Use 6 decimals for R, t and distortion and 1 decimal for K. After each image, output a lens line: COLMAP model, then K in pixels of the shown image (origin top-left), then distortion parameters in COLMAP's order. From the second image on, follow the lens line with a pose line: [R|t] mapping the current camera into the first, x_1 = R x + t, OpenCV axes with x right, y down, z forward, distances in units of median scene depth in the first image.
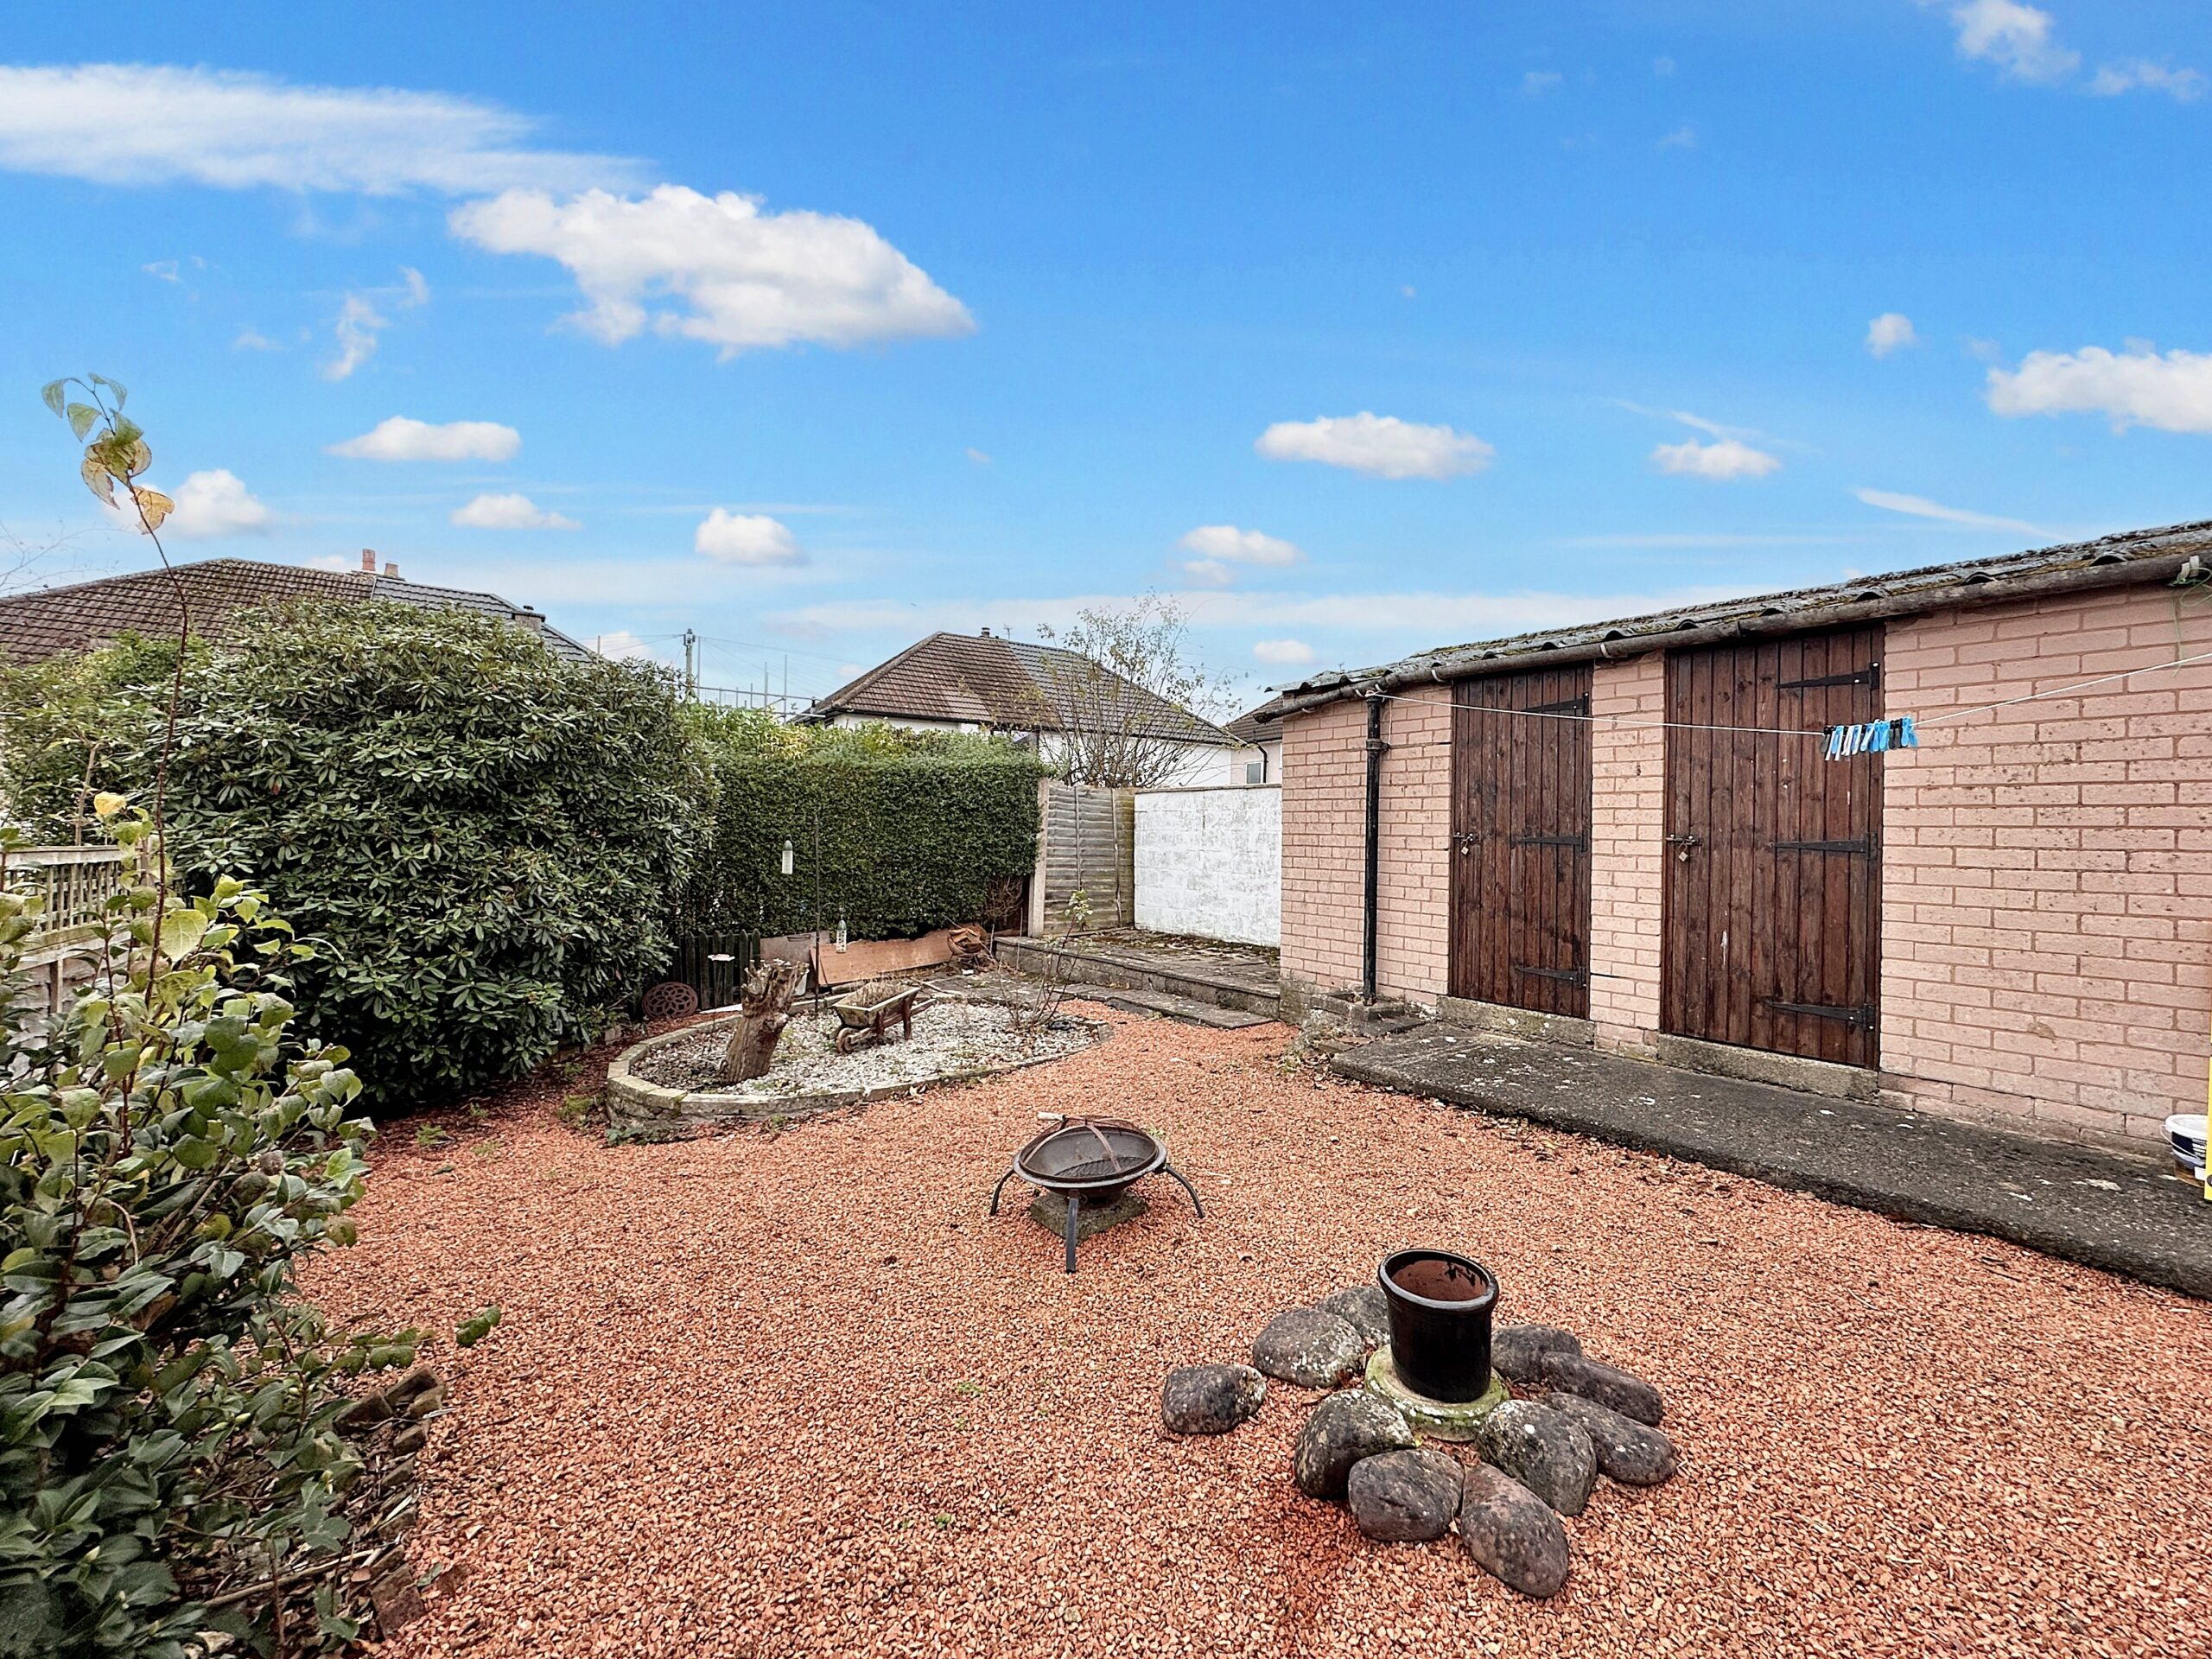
lens RADIAL K [[881.1, 0, 1105.6], [0, 881.1, 829.4], [0, 0, 1]] dist [-0.004003, 0.000084]
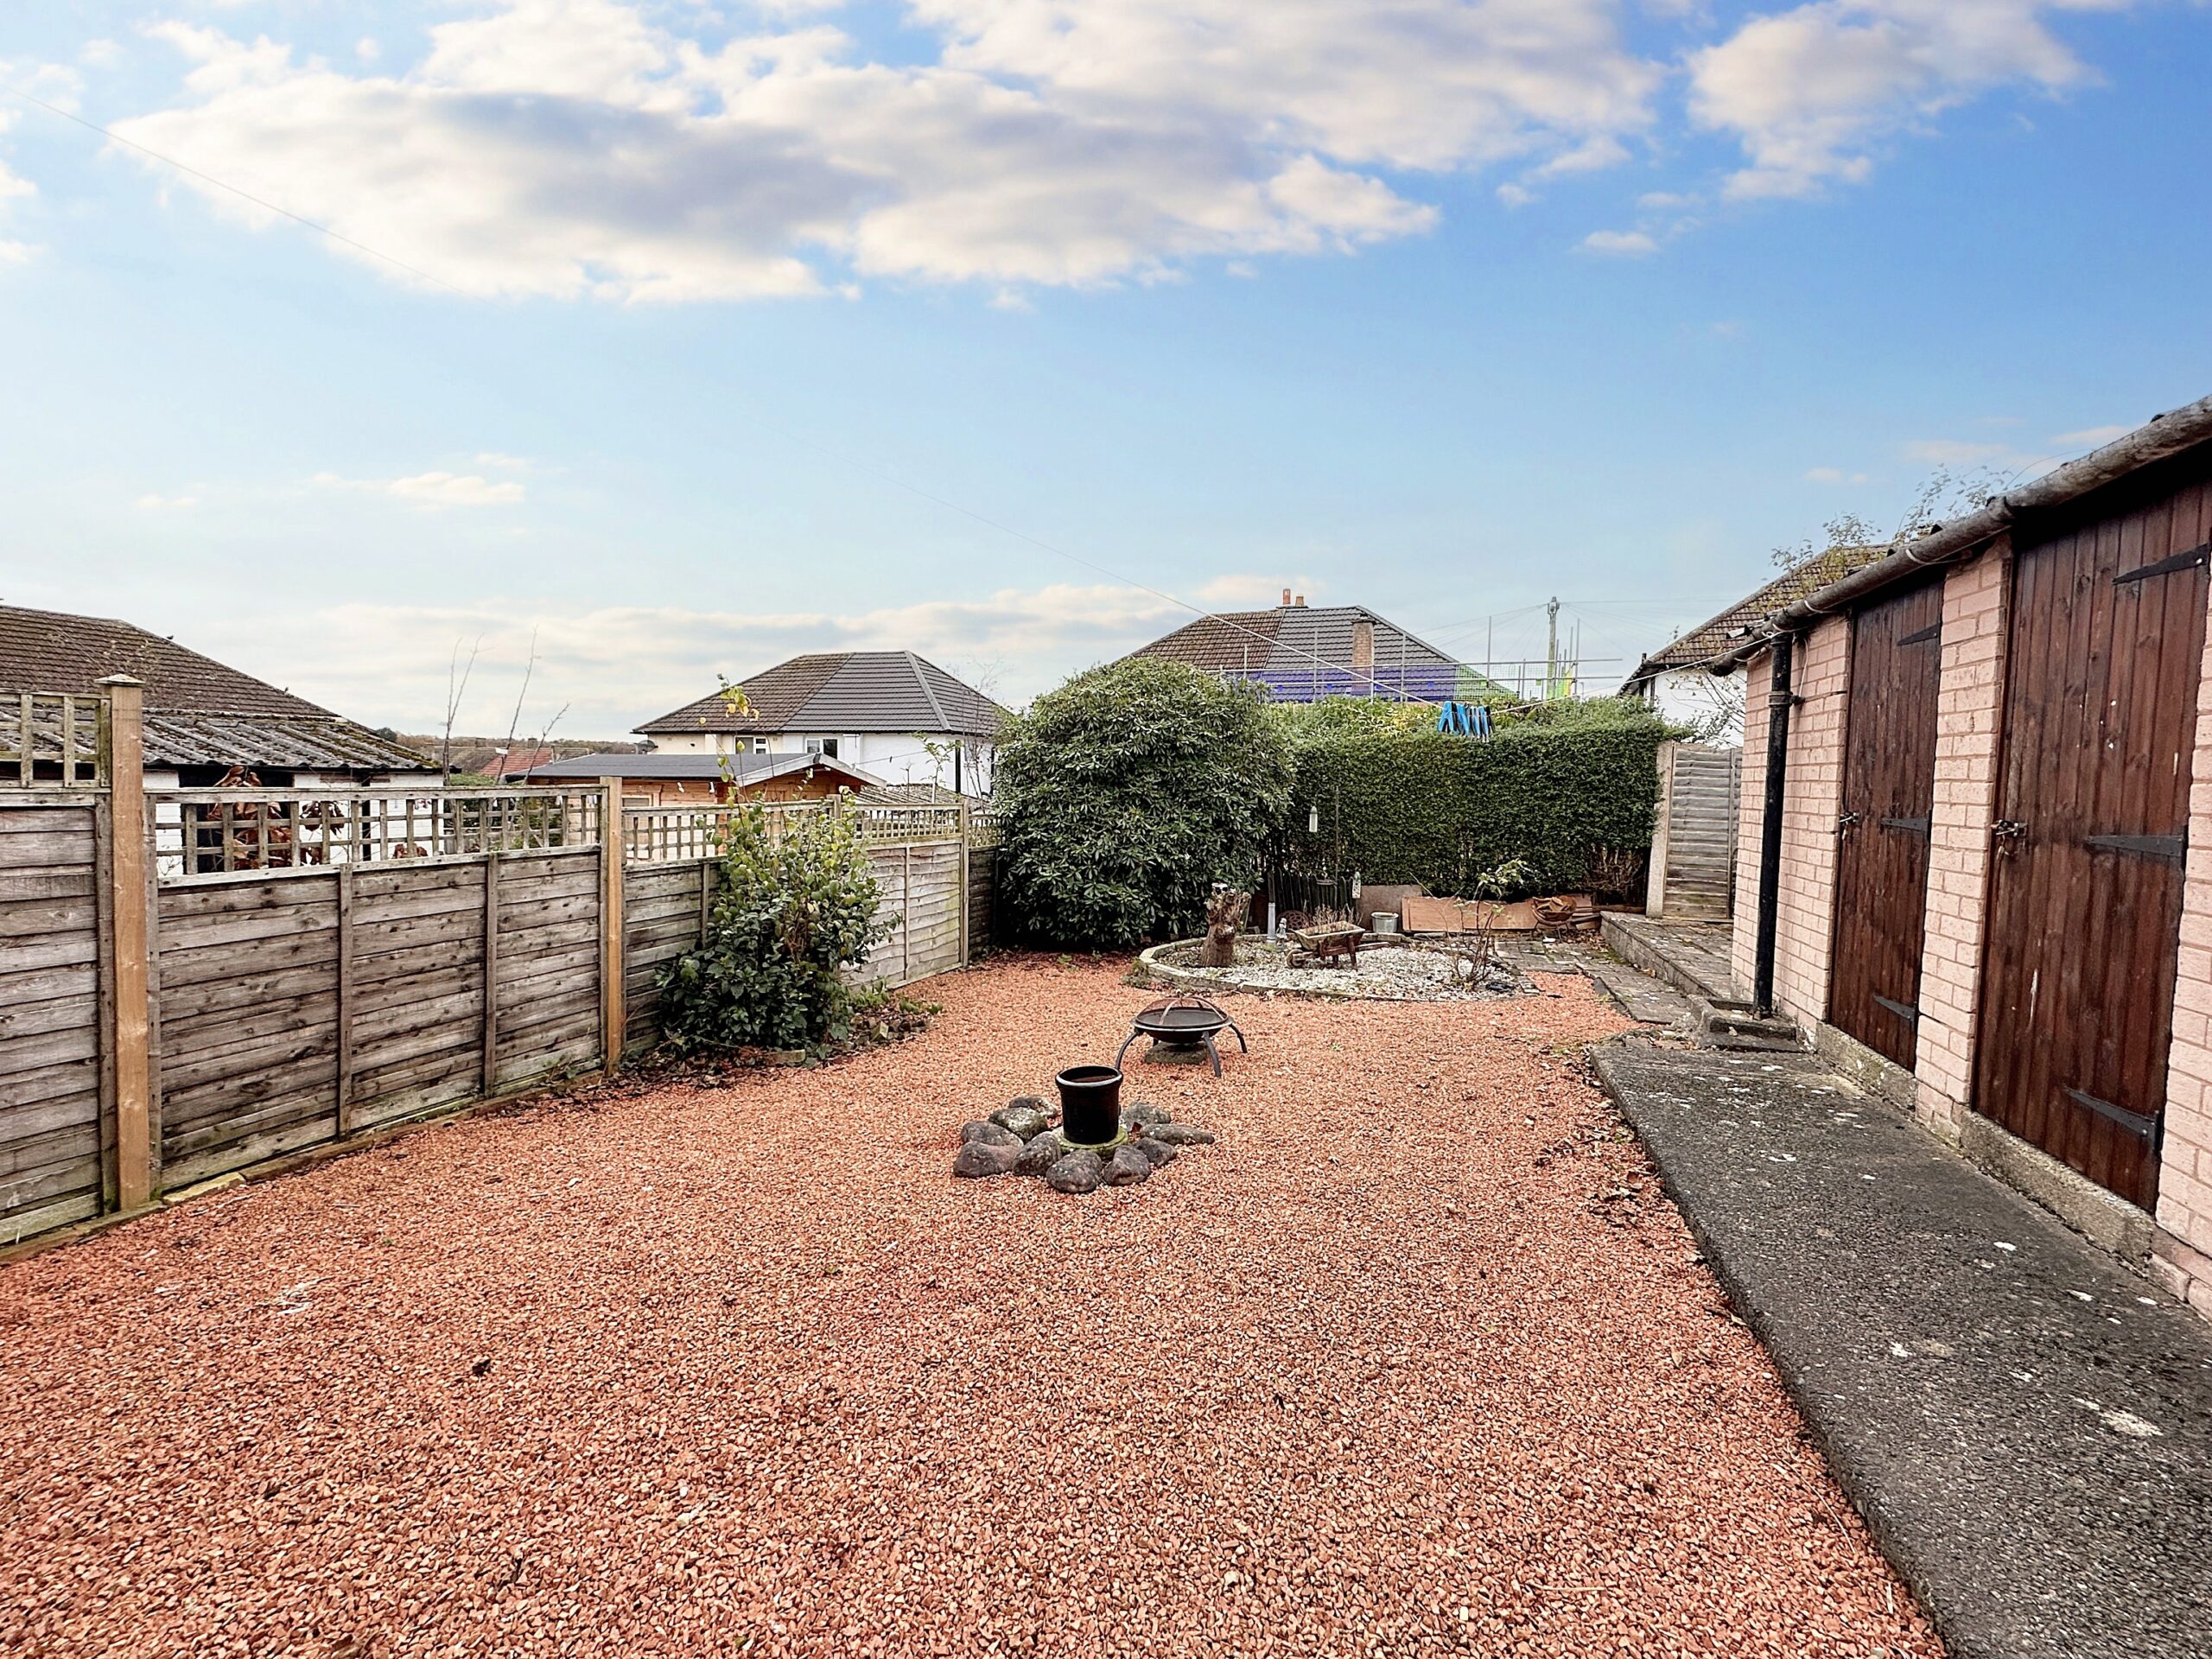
lens RADIAL K [[881.1, 0, 1103.2], [0, 881.1, 828.9], [0, 0, 1]] dist [-0.004003, 0.000084]
pose [[0.534191, 0.039025, -0.844462, 0.692647], [-0.004250, 0.999045, 0.043480, -0.010825], [0.845353, -0.019638, 0.533847, 0.057922]]
